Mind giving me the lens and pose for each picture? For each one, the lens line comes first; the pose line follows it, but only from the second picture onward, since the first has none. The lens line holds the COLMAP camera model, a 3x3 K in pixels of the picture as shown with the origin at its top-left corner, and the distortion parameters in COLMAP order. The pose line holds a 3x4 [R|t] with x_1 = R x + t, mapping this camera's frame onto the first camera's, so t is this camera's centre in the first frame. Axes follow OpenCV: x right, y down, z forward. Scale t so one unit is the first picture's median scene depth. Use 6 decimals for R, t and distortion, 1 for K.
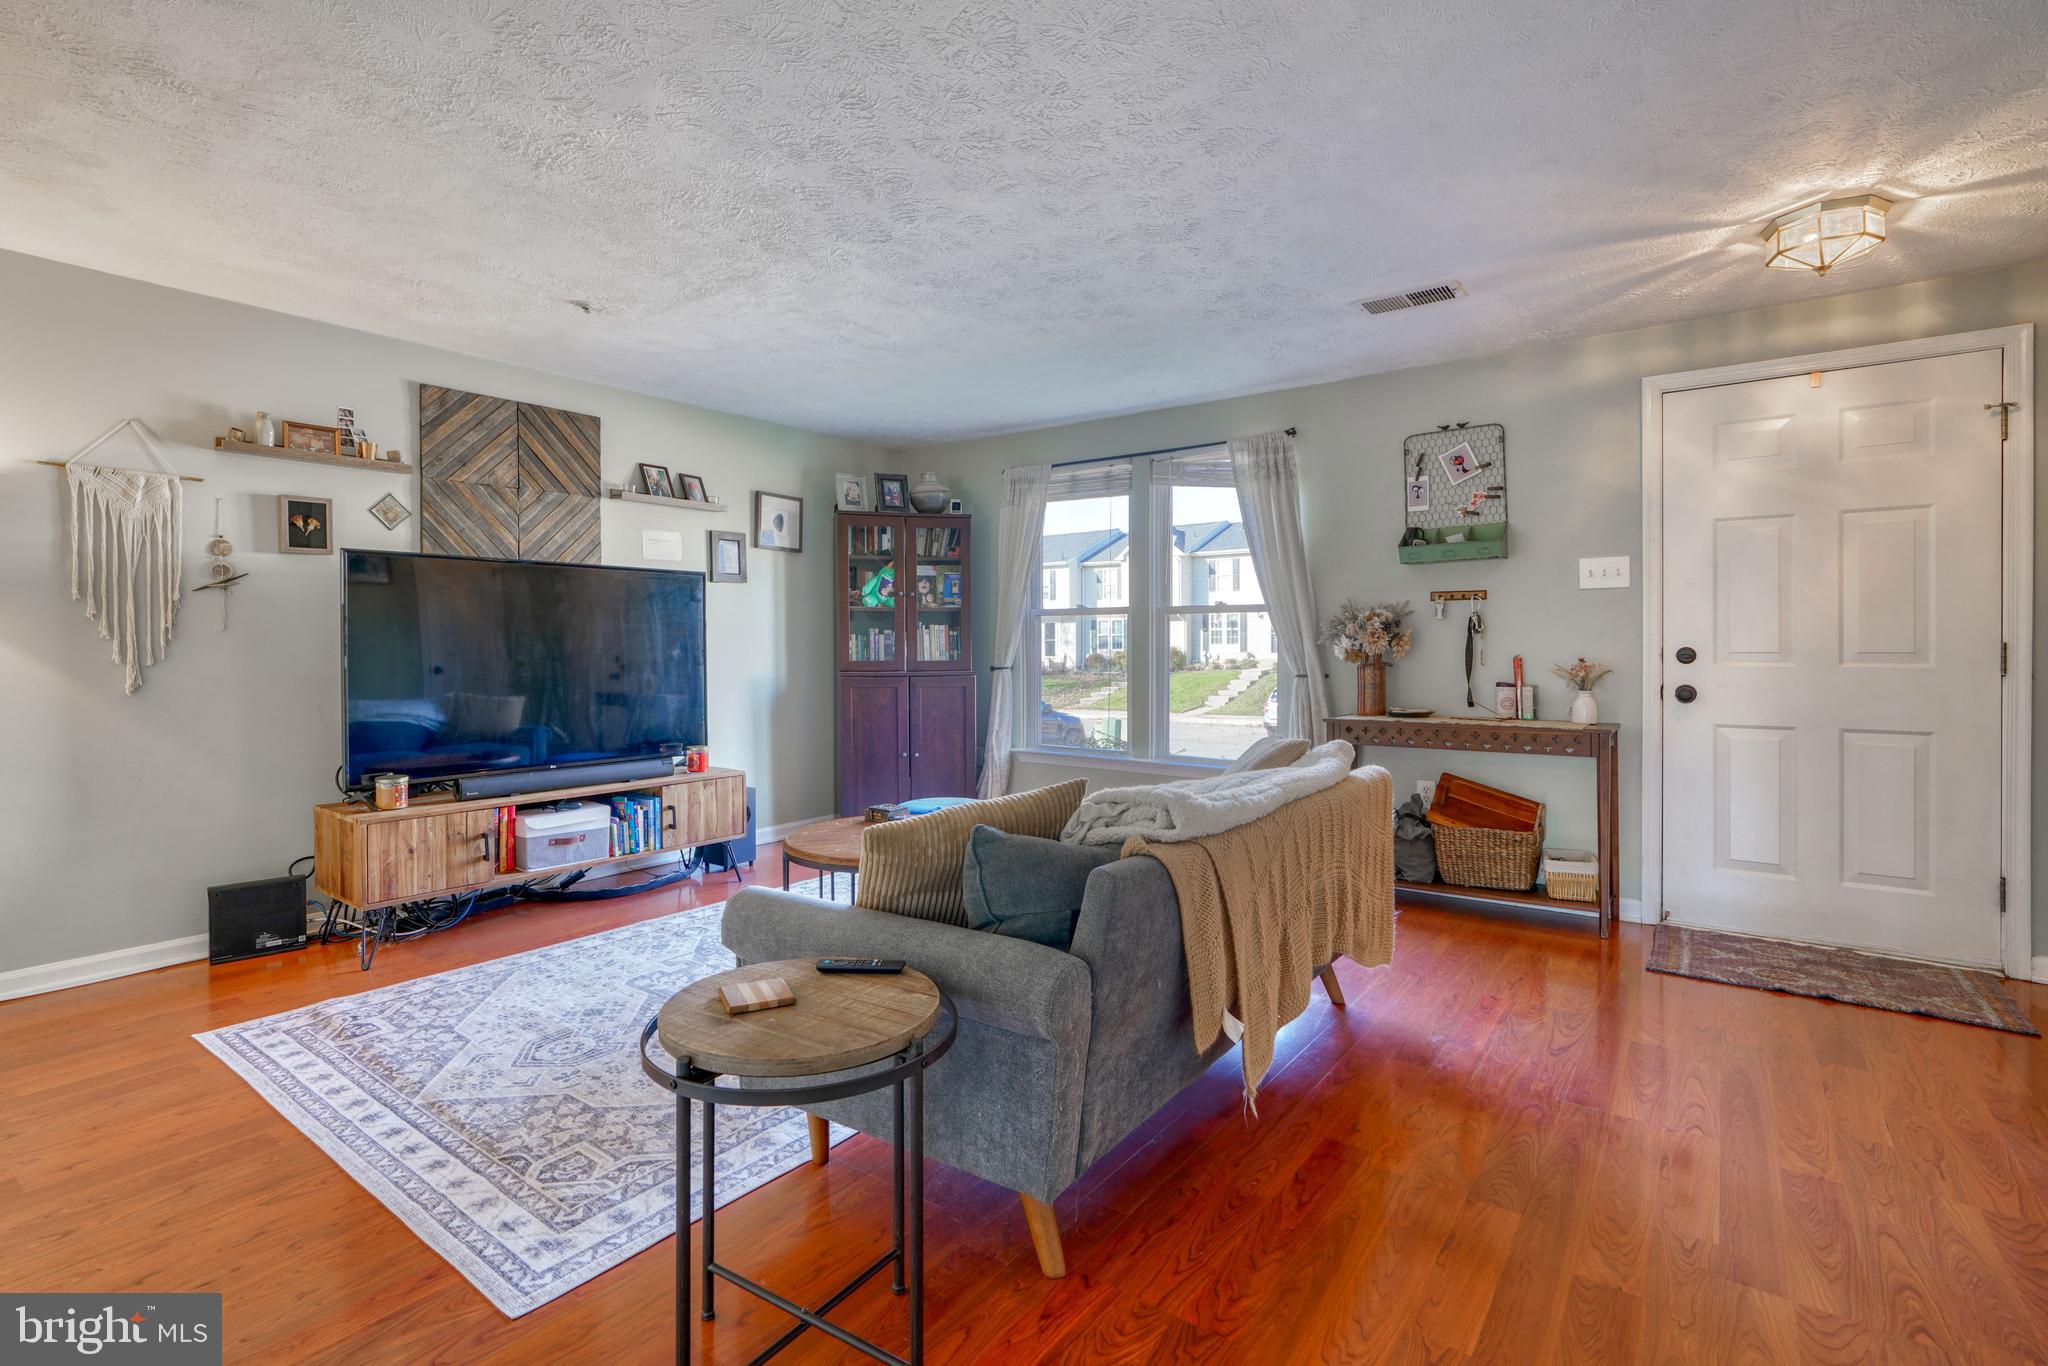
lens RADIAL K [[926.9, 0, 1015.7], [0, 926.9, 648.4], [0, 0, 1]] dist [-0.011558, 0.005741]
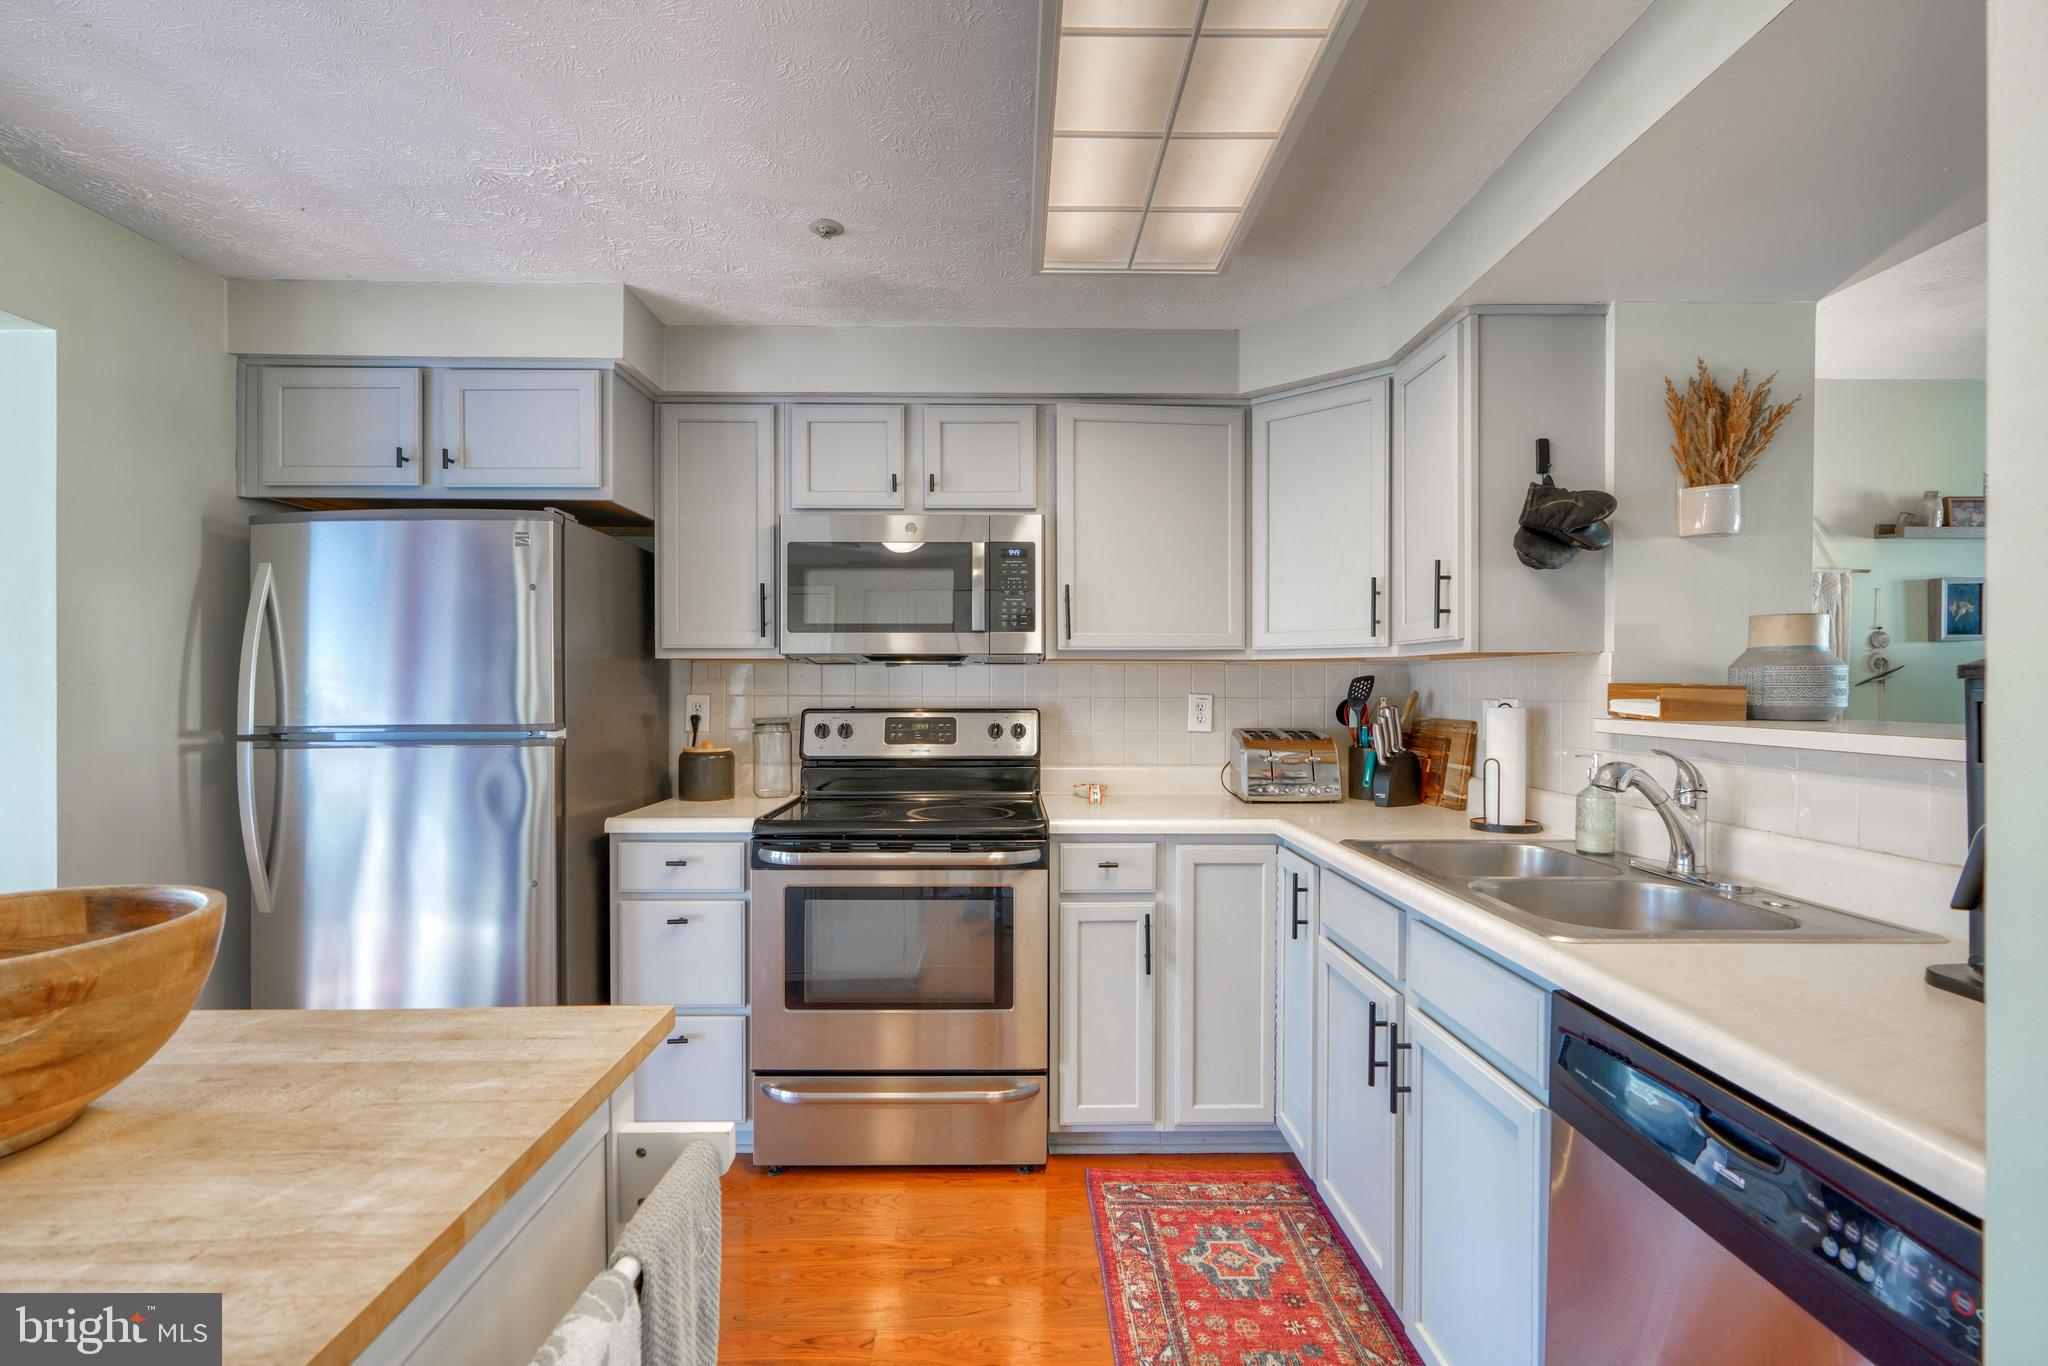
lens RADIAL K [[926.9, 0, 1026.0], [0, 926.9, 690.7], [0, 0, 1]] dist [-0.011558, 0.005741]
pose [[0.621673, 0.006262, -0.783252, -0.563567], [-0.006170, 0.999976, 0.003098, -0.045758], [0.783253, 0.002907, 0.621696, -0.243963]]
